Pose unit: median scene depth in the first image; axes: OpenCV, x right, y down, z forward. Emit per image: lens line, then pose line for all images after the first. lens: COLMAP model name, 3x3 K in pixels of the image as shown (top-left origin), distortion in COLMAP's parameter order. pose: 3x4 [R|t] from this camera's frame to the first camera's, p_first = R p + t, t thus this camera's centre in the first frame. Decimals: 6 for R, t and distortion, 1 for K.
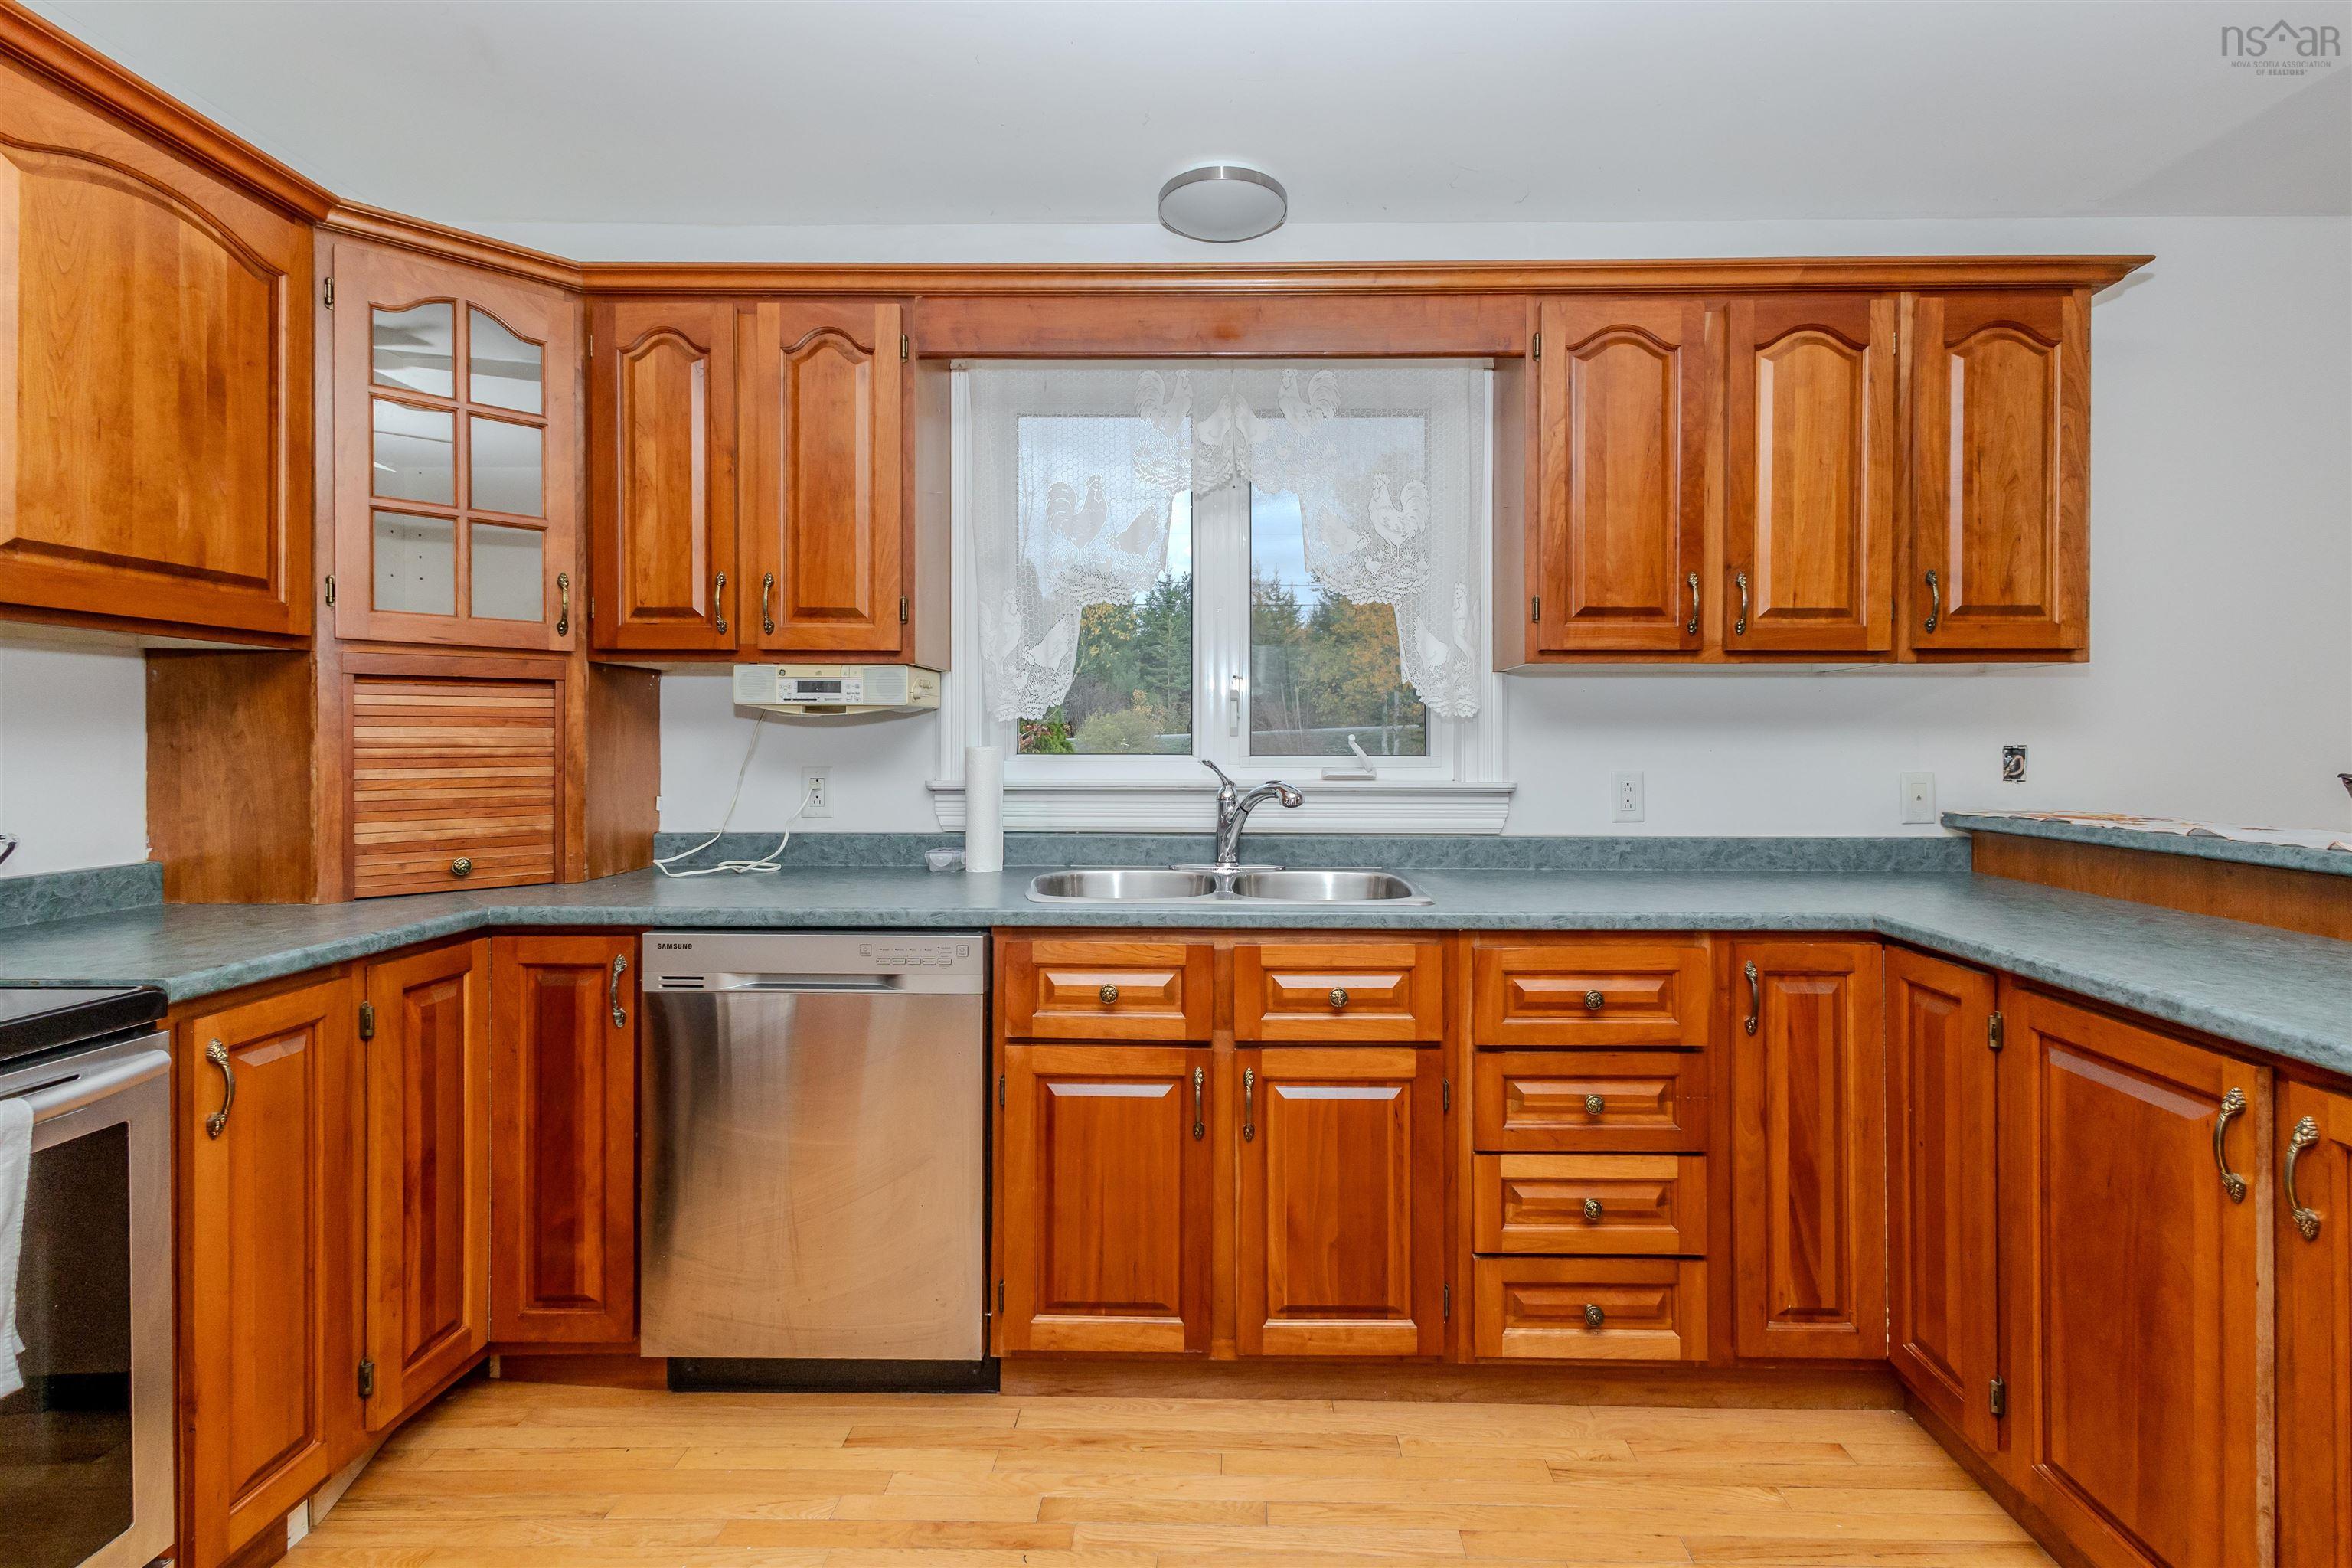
lens RADIAL K [[1102.4, 0, 1197.4], [0, 1102.4, 741.3], [0, 0, 1]] dist [0.013752, -0.000555]
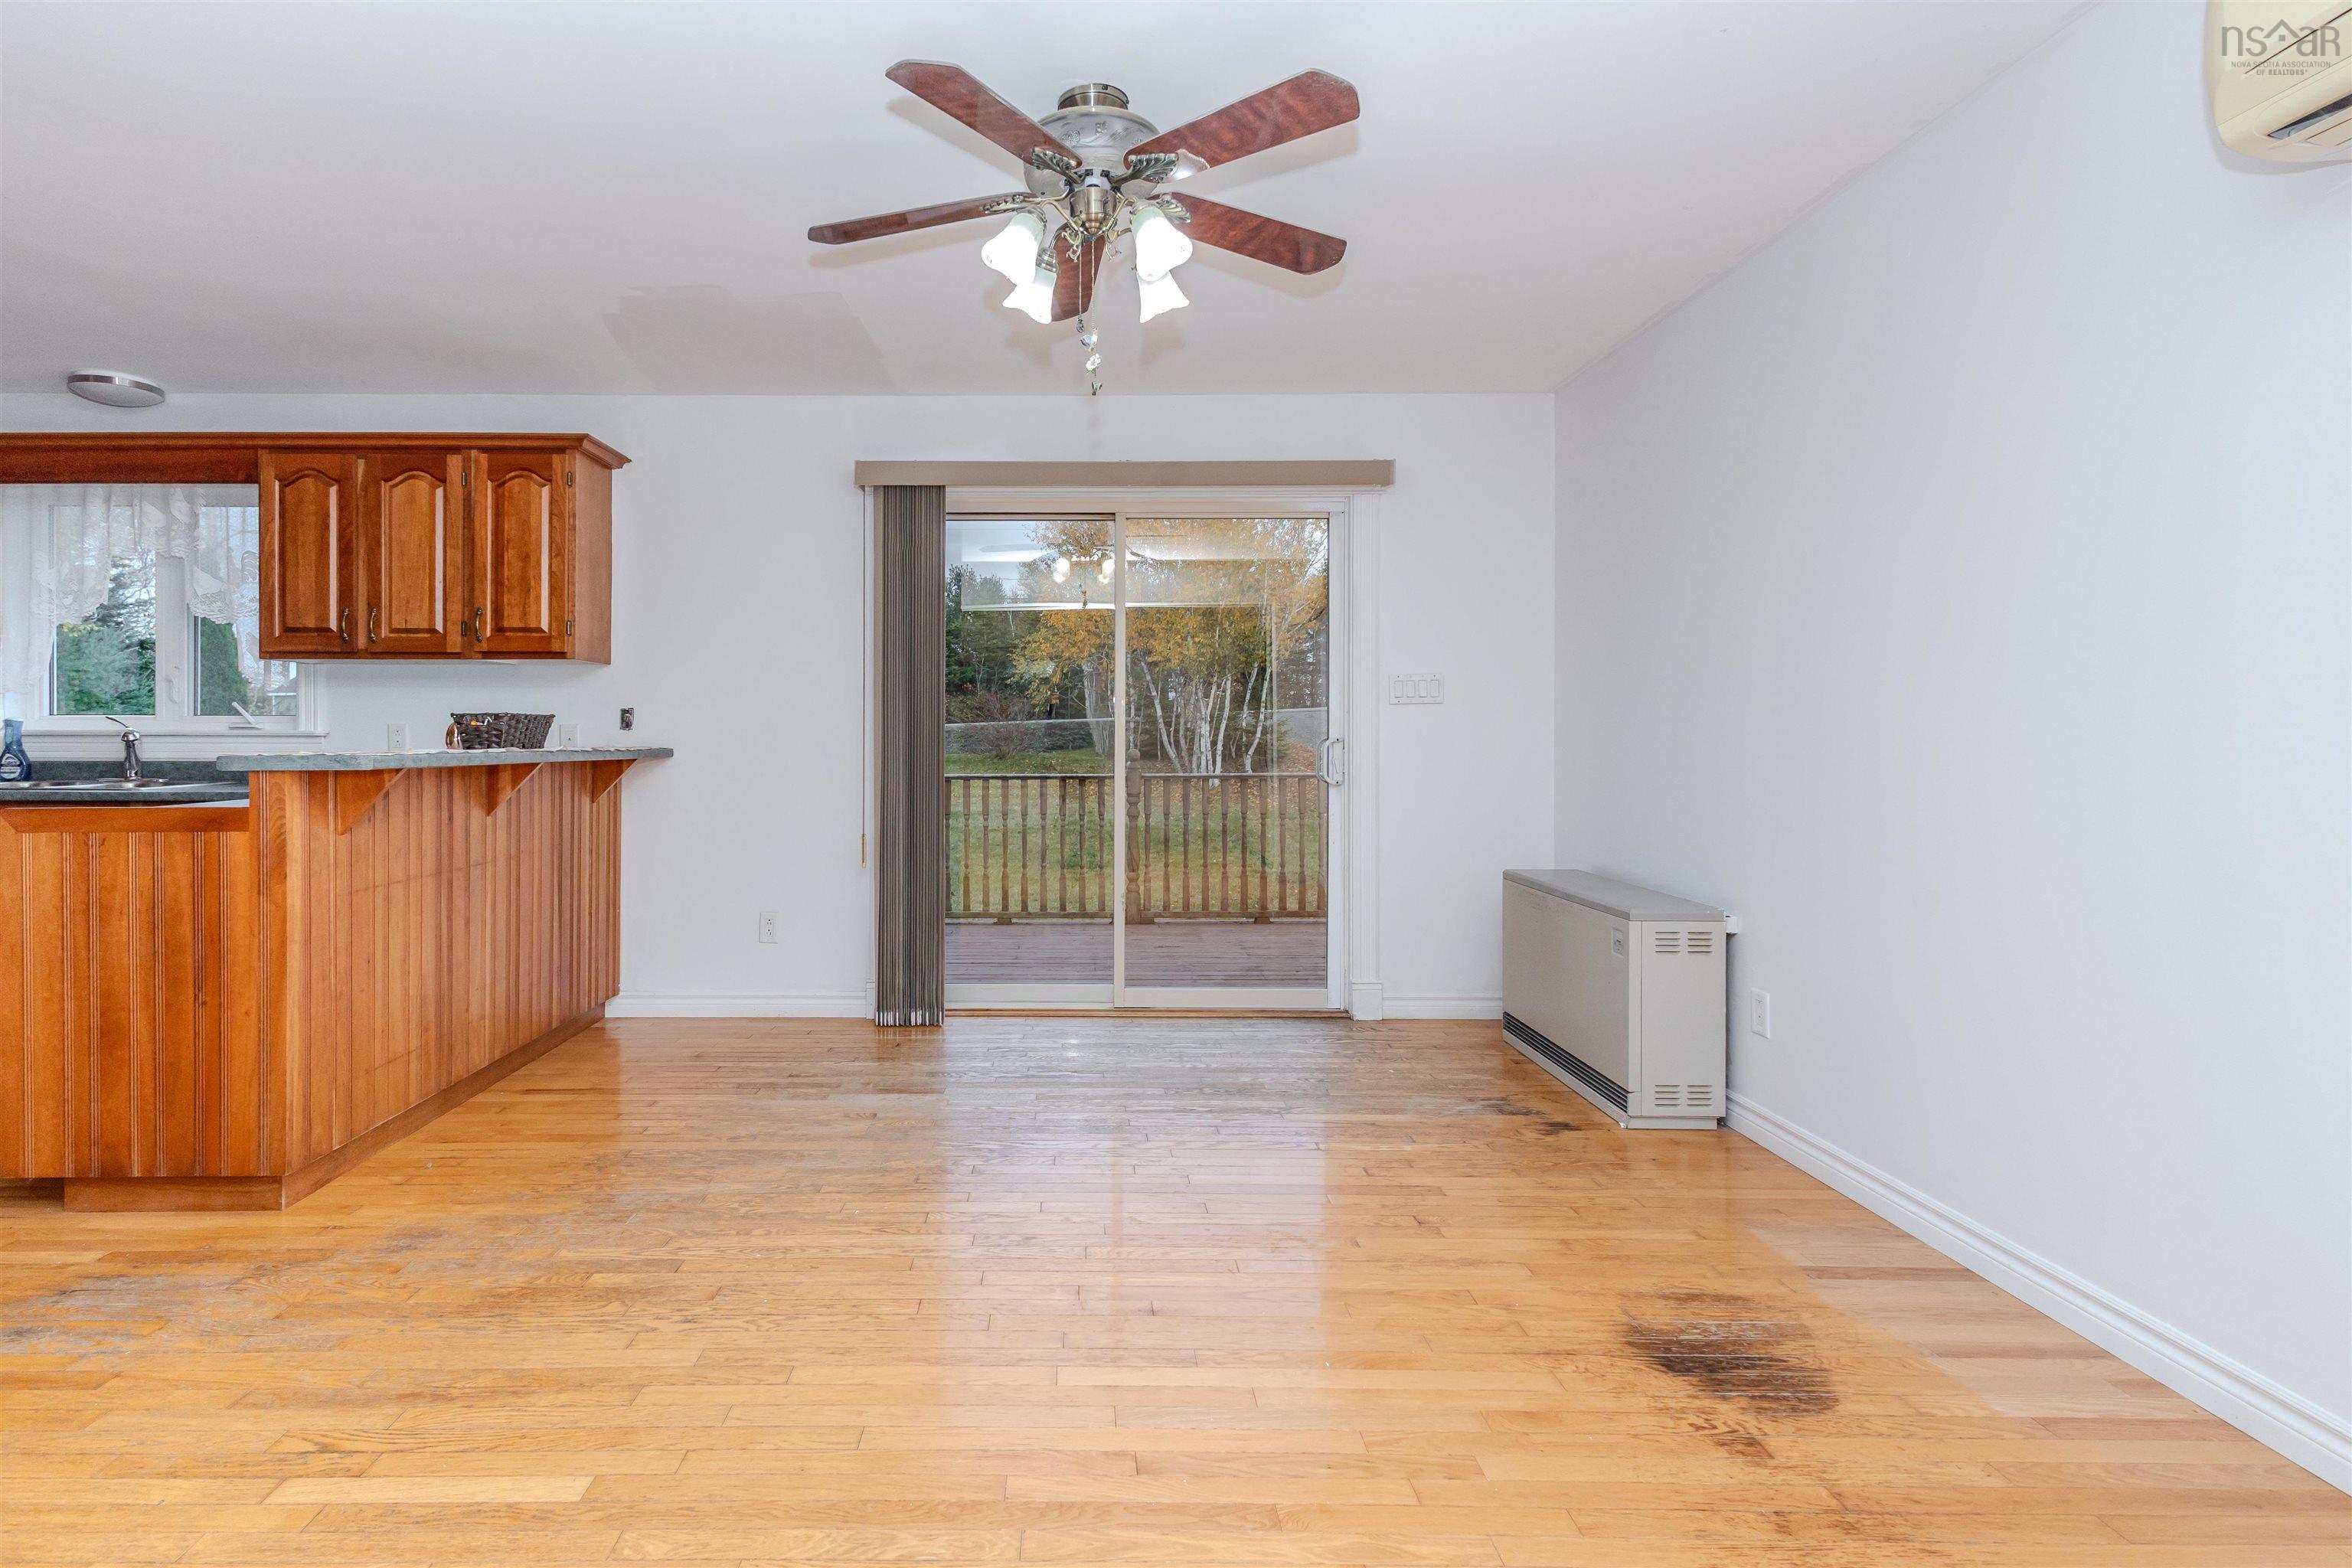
lens RADIAL K [[1199.6, 0, 1113.5], [0, 1199.6, 743.9], [0, 0, 1]] dist [0.014661, -0.002398]
pose [[0.999991, -0.001047, -0.004140, 1.681029], [0.001045, 0.999999, -0.000582, 0.067279], [0.004141, 0.000578, 0.999991, -0.924795]]
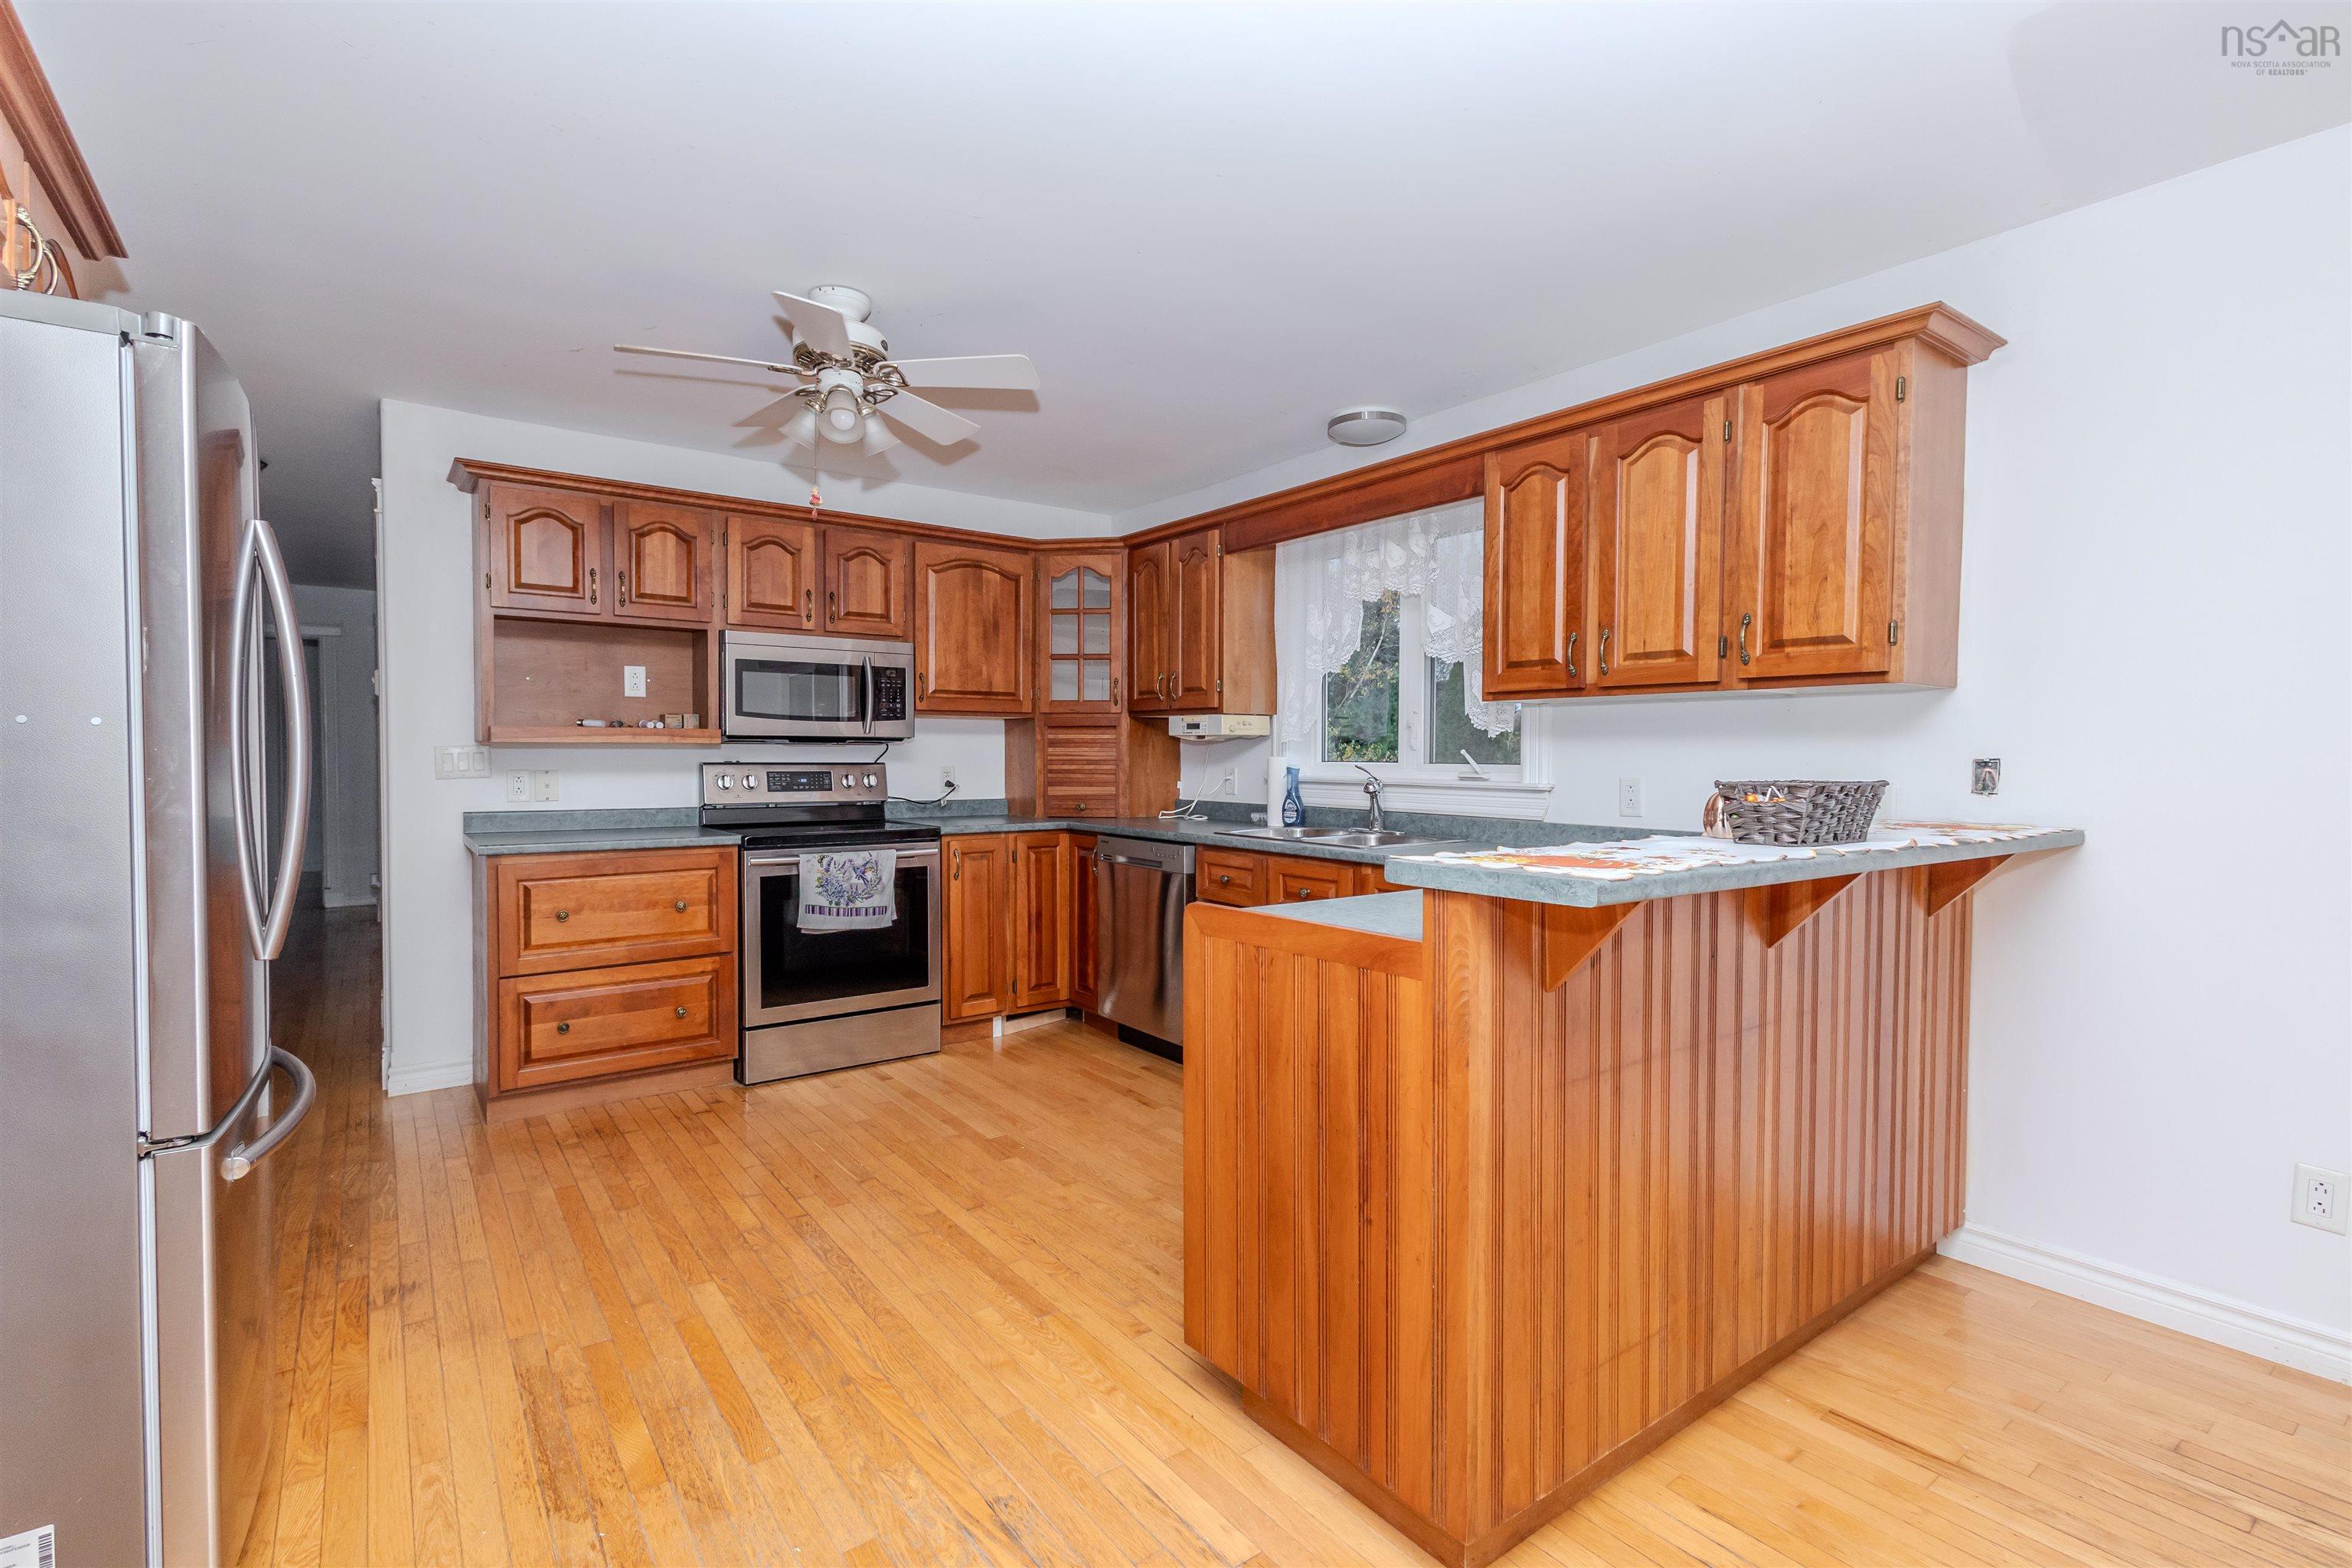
lens RADIAL K [[1102.4, 0, 1167.4], [0, 1102.4, 776.6], [0, 0, 1]] dist [0.013752, -0.000555]
pose [[0.594998, 0.017368, -0.803539, 1.257821], [-0.004826, 0.999826, 0.018038, 0.005951], [0.803713, -0.006855, 0.594978, -0.232703]]
